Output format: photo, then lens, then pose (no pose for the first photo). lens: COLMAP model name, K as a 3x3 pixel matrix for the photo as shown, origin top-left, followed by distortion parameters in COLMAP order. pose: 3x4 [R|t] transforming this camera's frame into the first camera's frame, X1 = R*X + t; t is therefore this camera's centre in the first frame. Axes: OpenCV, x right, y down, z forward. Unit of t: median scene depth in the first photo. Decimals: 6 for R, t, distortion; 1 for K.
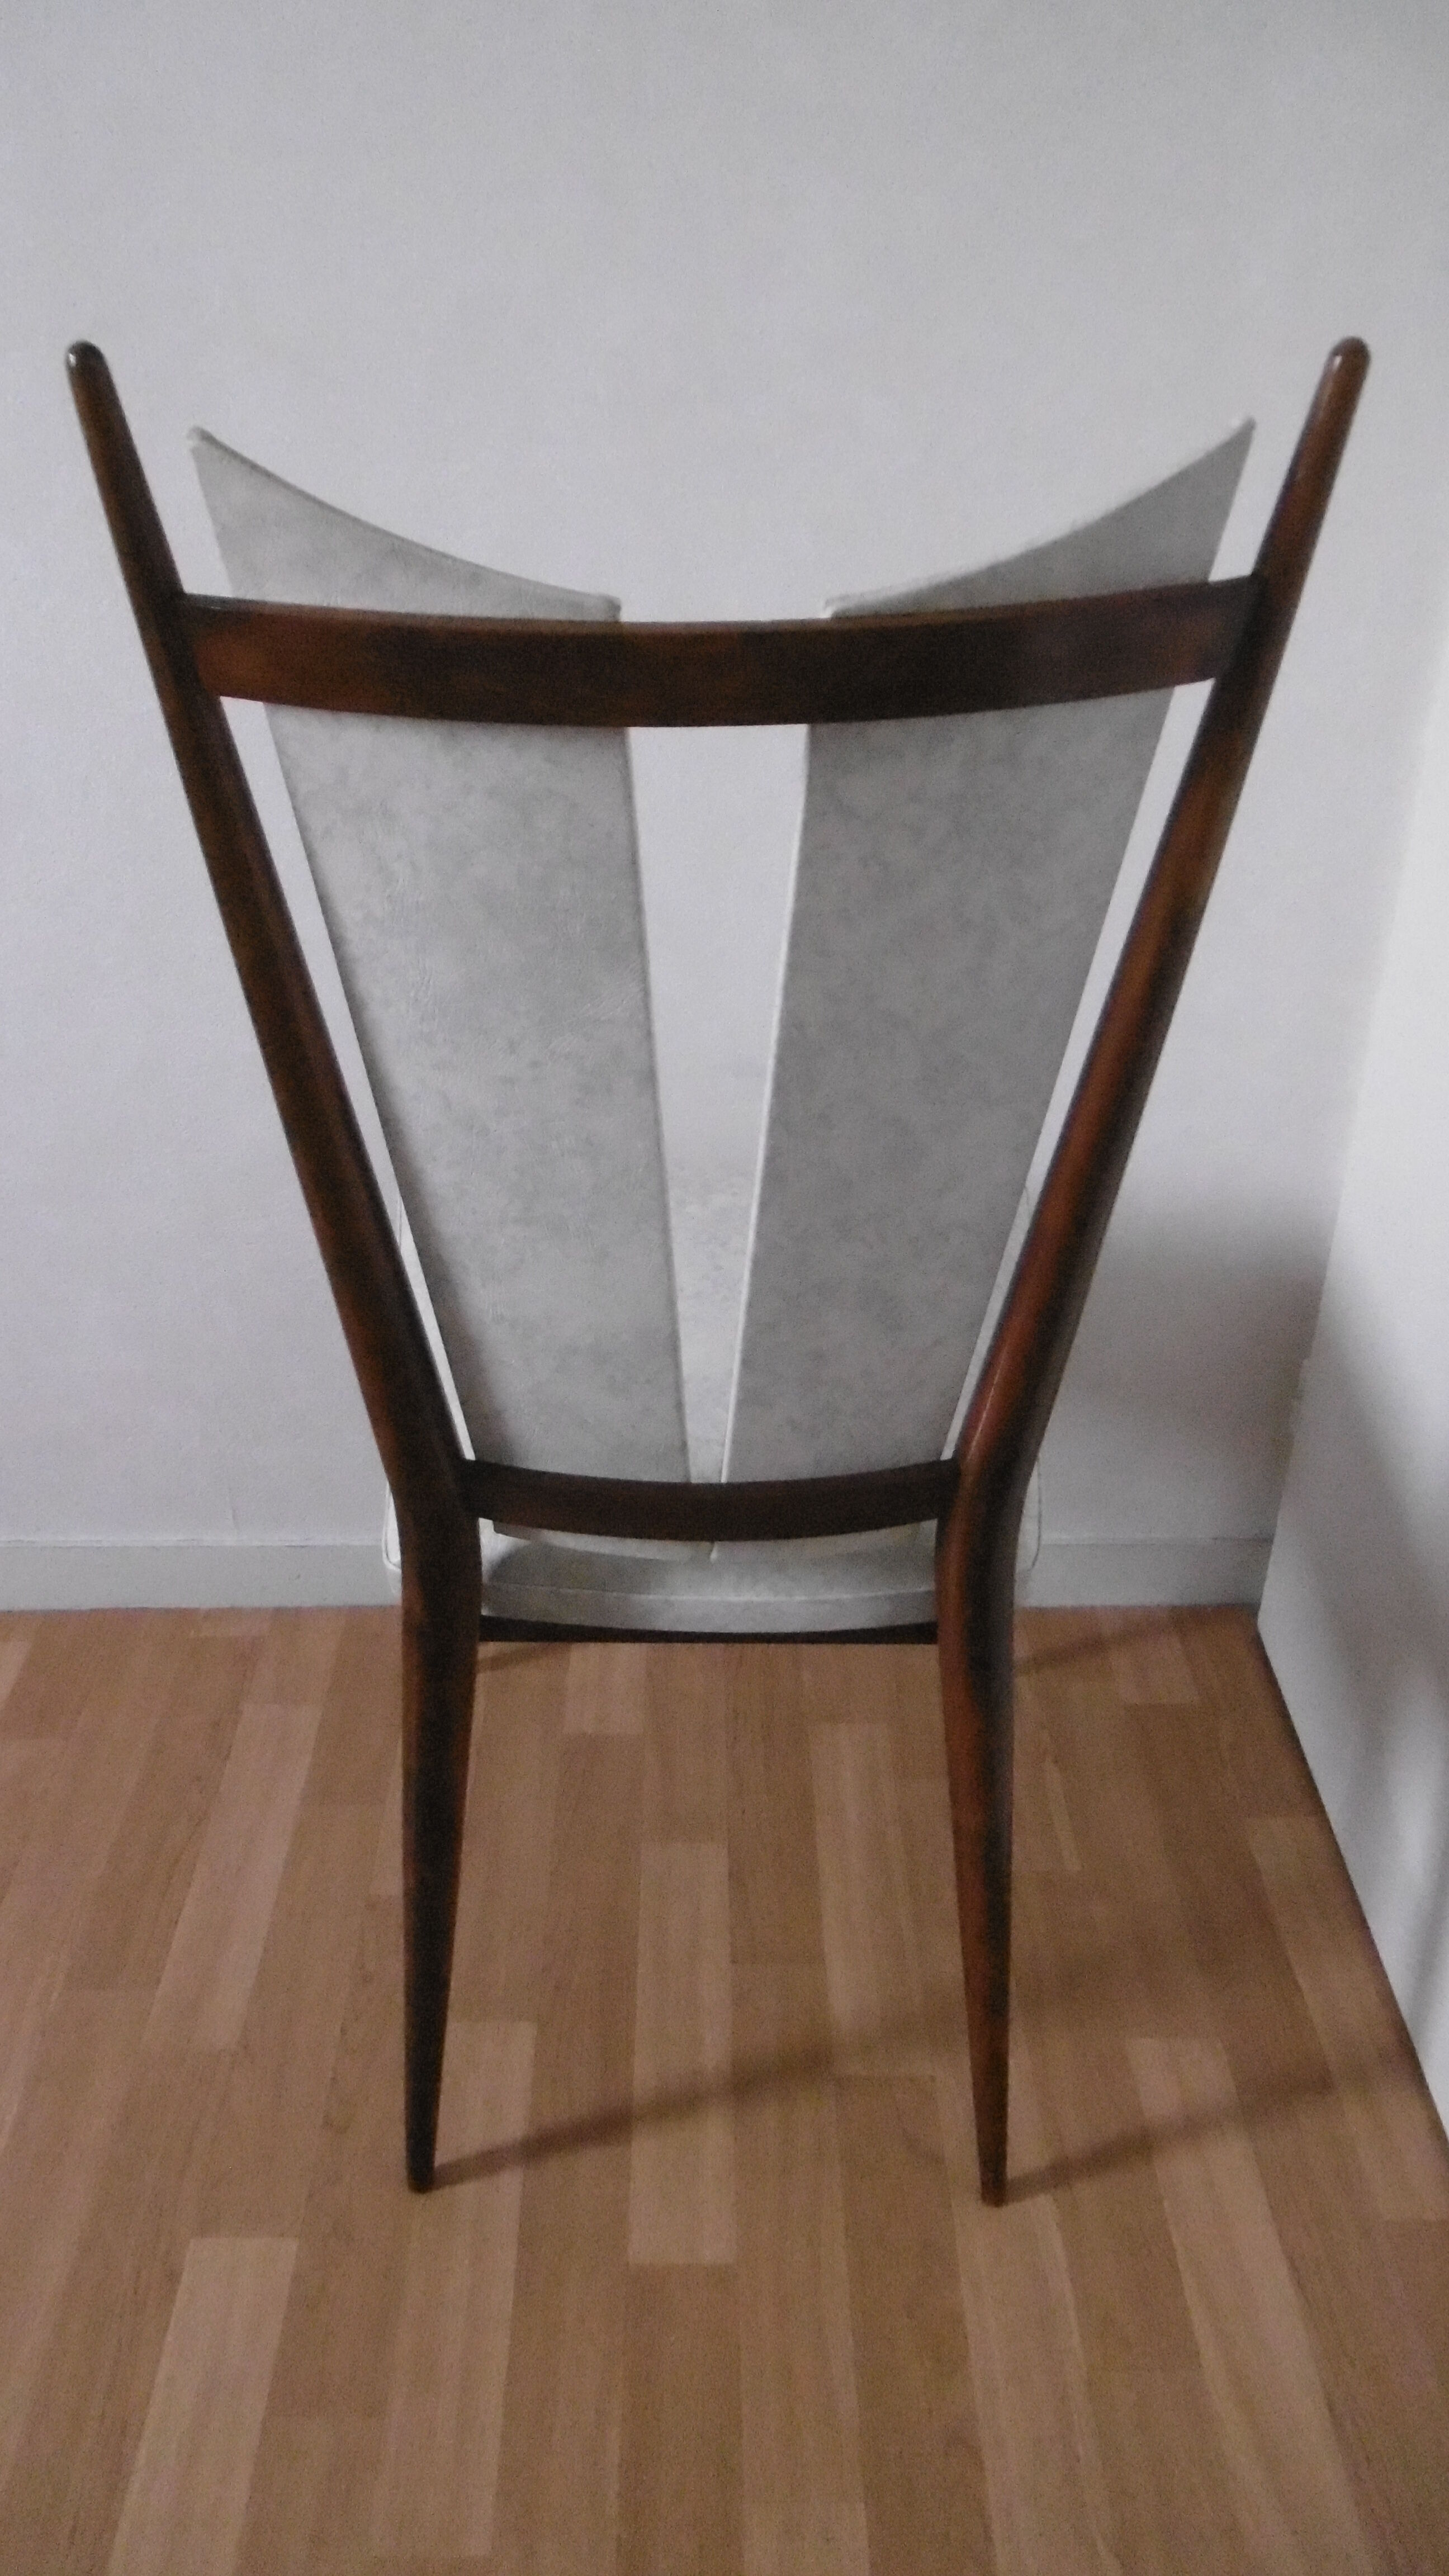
lens RADIAL K [[1779.3, 0, 724.5], [0, 1779.3, 1288.0], [0, 0, 1]] dist [-0.004604, 0.001316]
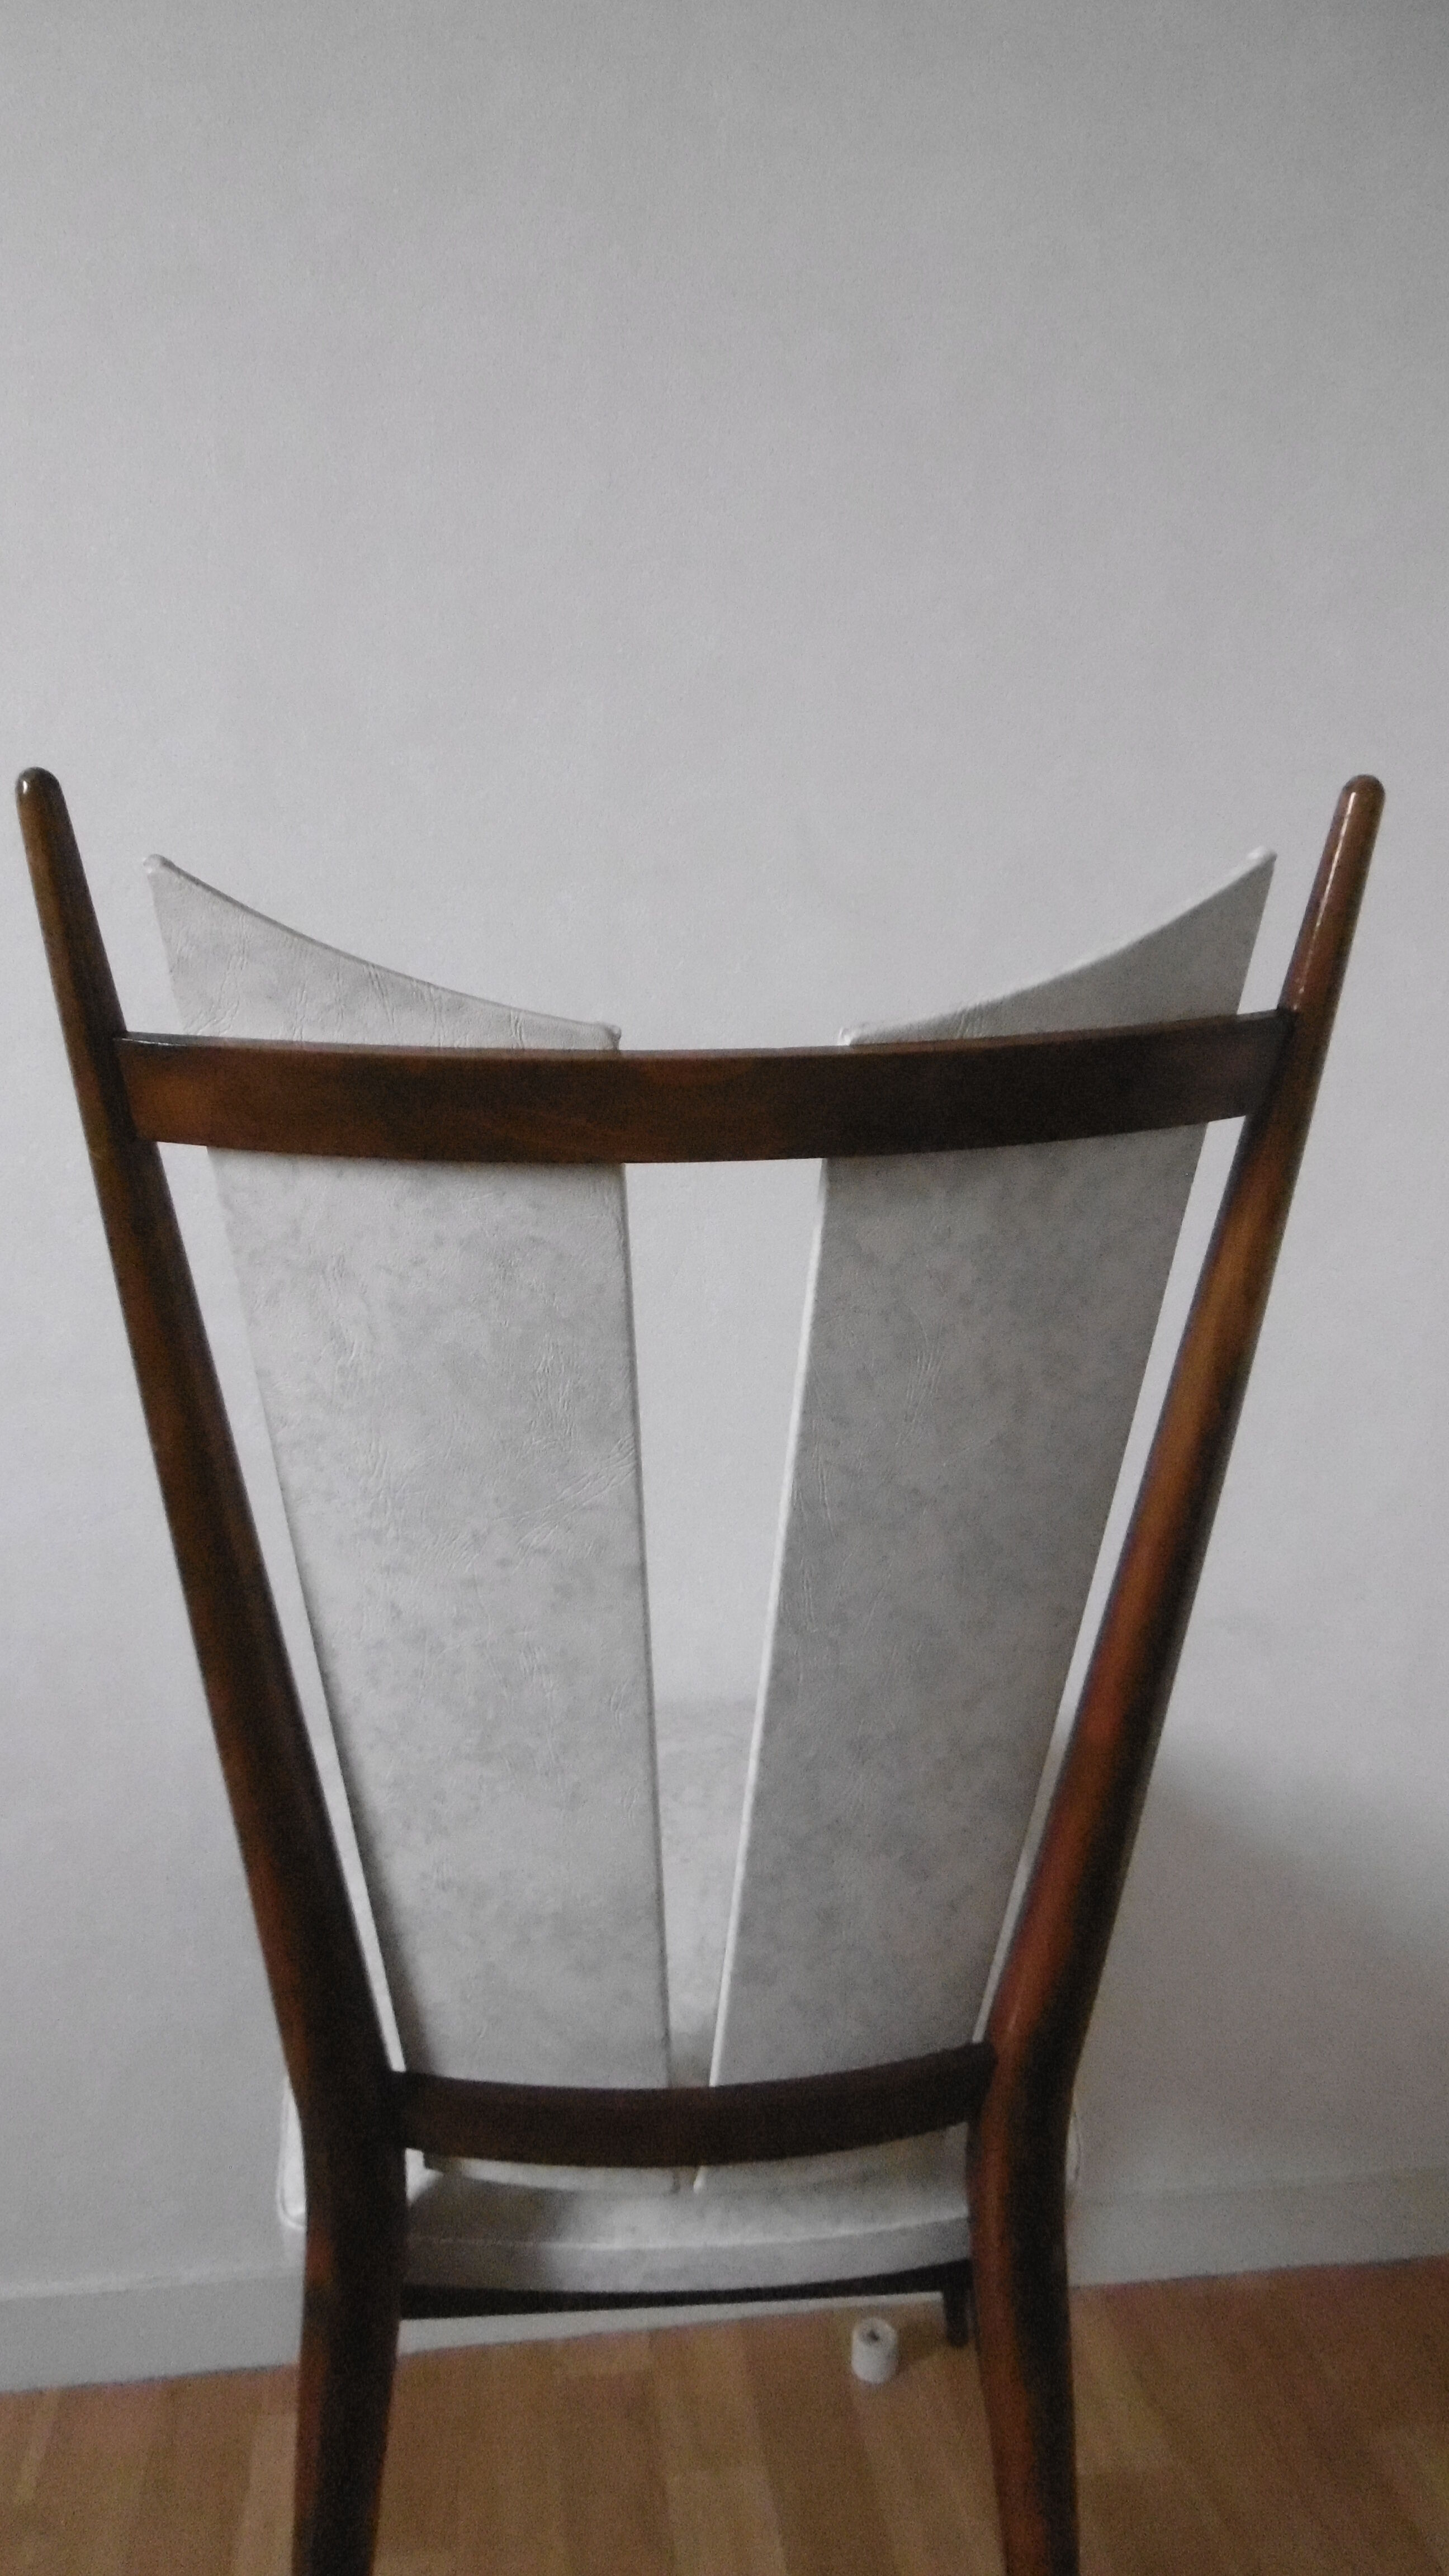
lens RADIAL K [[1779.3, 0, 724.5], [0, 1779.3, 1288.0], [0, 0, 1]] dist [-0.004604, 0.001316]
pose [[0.997382, -0.019833, 0.069539, -0.060907], [0.040338, 0.950723, -0.307405, 0.016568], [-0.060016, 0.309405, 0.949034, 0.152927]]
